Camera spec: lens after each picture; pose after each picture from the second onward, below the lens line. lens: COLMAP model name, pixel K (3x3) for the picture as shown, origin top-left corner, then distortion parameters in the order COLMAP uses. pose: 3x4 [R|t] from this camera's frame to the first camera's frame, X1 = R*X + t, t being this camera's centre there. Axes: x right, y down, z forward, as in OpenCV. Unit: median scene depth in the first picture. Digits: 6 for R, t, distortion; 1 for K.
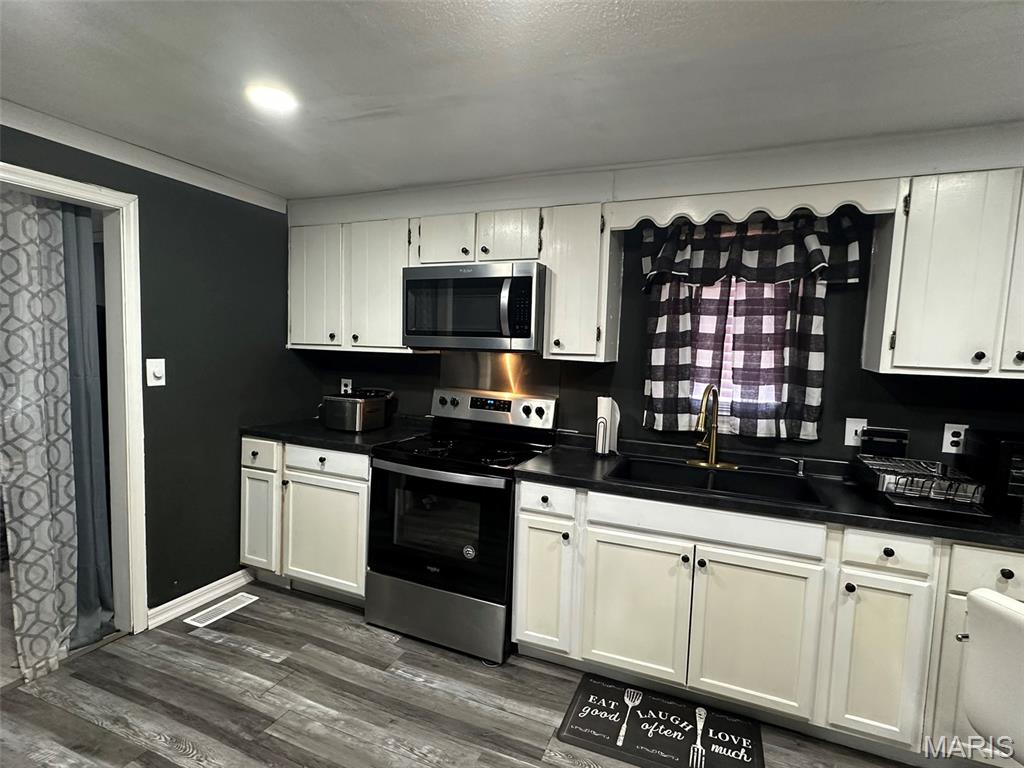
lens RADIAL K [[517.9, 0, 508.7], [0, 517.9, 389.0], [0, 0, 1]] dist [0.002351, 0.000177]
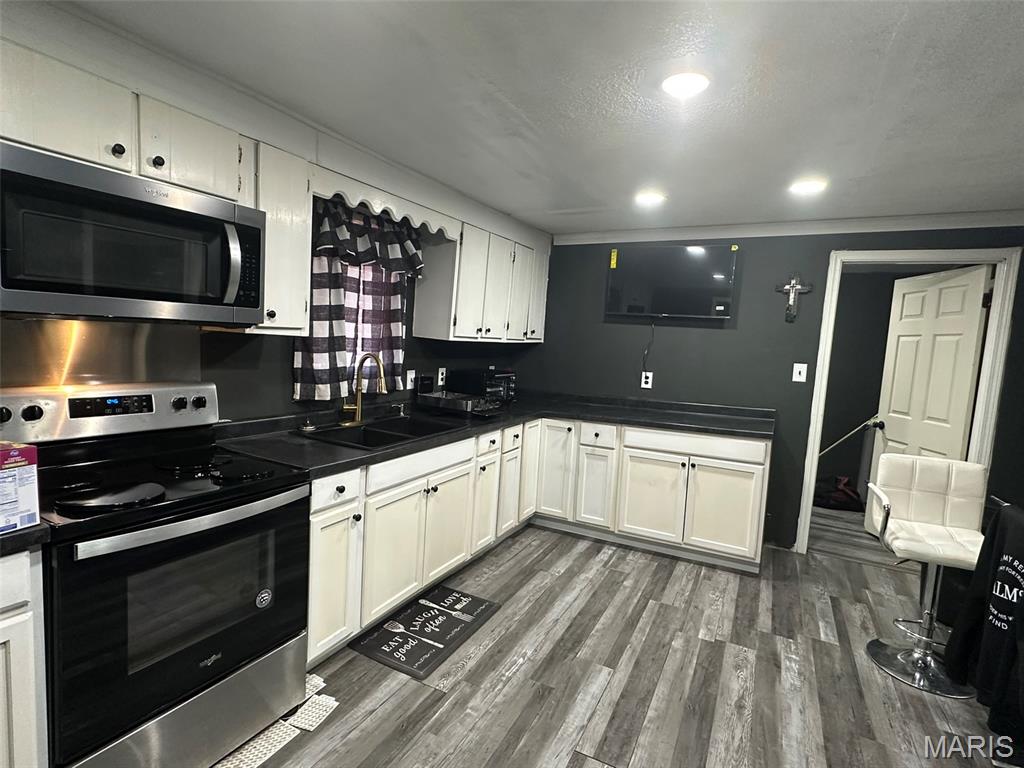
lens RADIAL K [[517.9, 0, 511.3], [0, 517.9, 387.4], [0, 0, 1]] dist [0.002351, 0.000177]
pose [[0.080426, -0.127650, 0.988553, -0.793278], [0.024495, 0.991719, 0.126066, -0.076123], [-0.996460, 0.014075, 0.082887, 0.614619]]
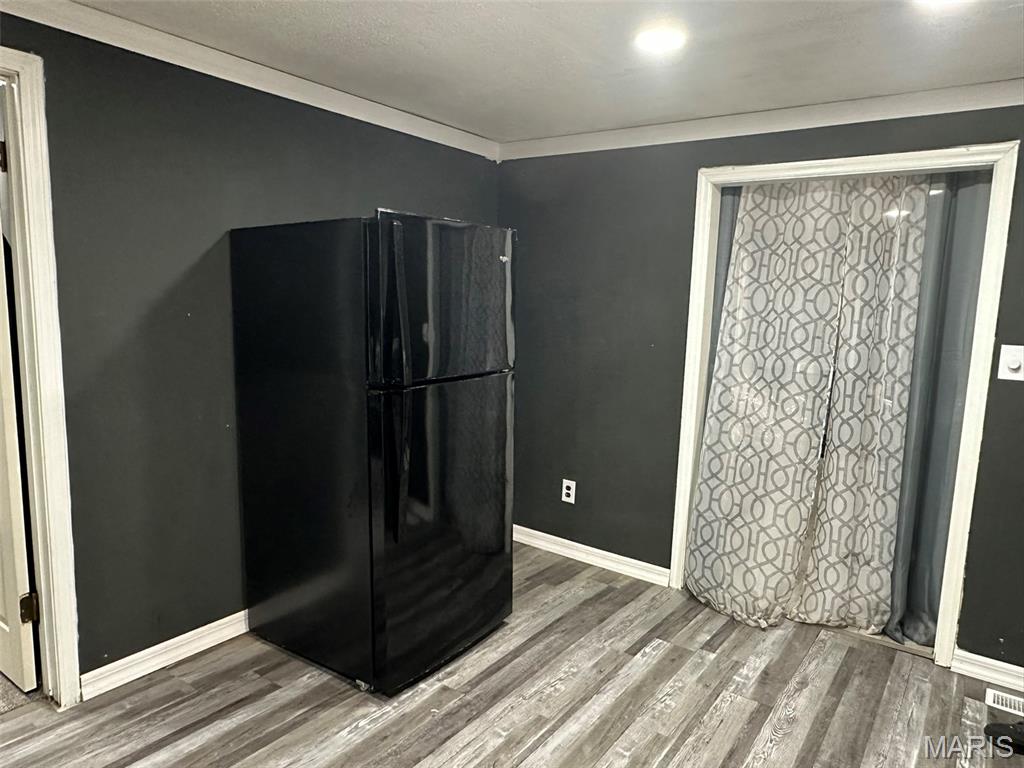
lens RADIAL K [[675.3, 0, 504.3], [0, 675.3, 405.1], [0, 0, 1]] dist [0.003573, 0.001542]
pose [[-0.243718, 0.098500, -0.964831, 0.285026], [-0.120328, 0.984072, 0.130860, -0.005864], [0.962353, 0.147989, -0.227983, 0.291267]]
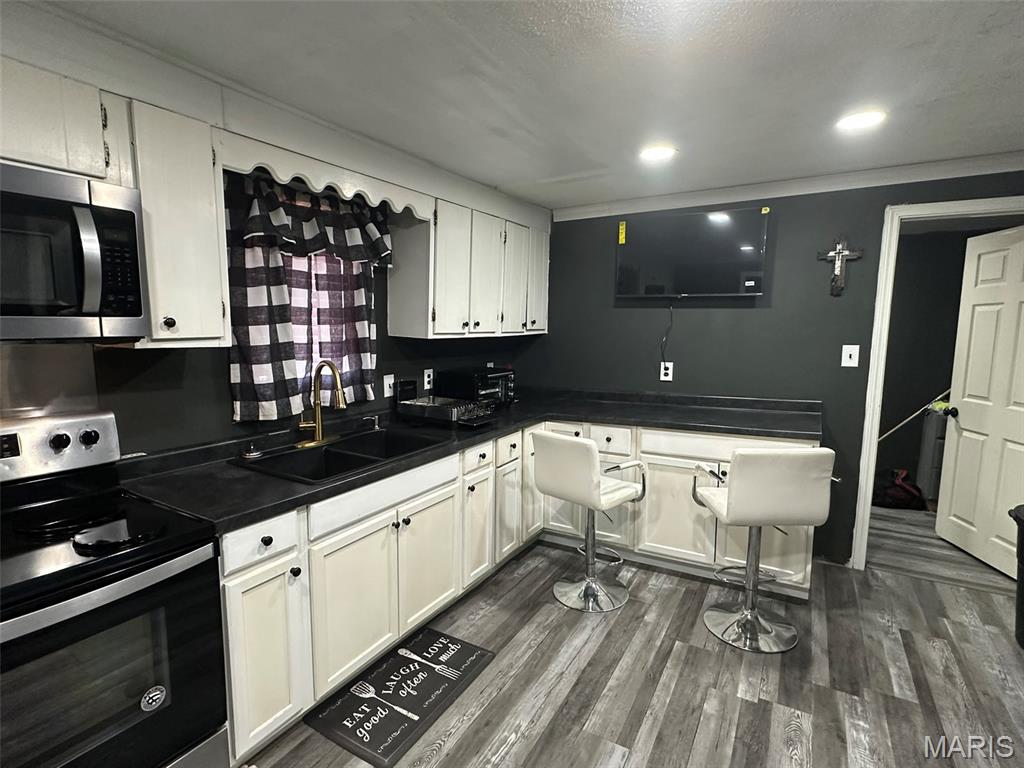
lens RADIAL K [[517.9, 0, 511.8], [0, 517.9, 387.8], [0, 0, 1]] dist [0.002351, 0.000177]
pose [[0.125100, -0.156666, 0.979697, -0.565000], [0.075606, 0.986088, 0.148033, -0.080638], [-0.989259, 0.055552, 0.135204, 0.546470]]
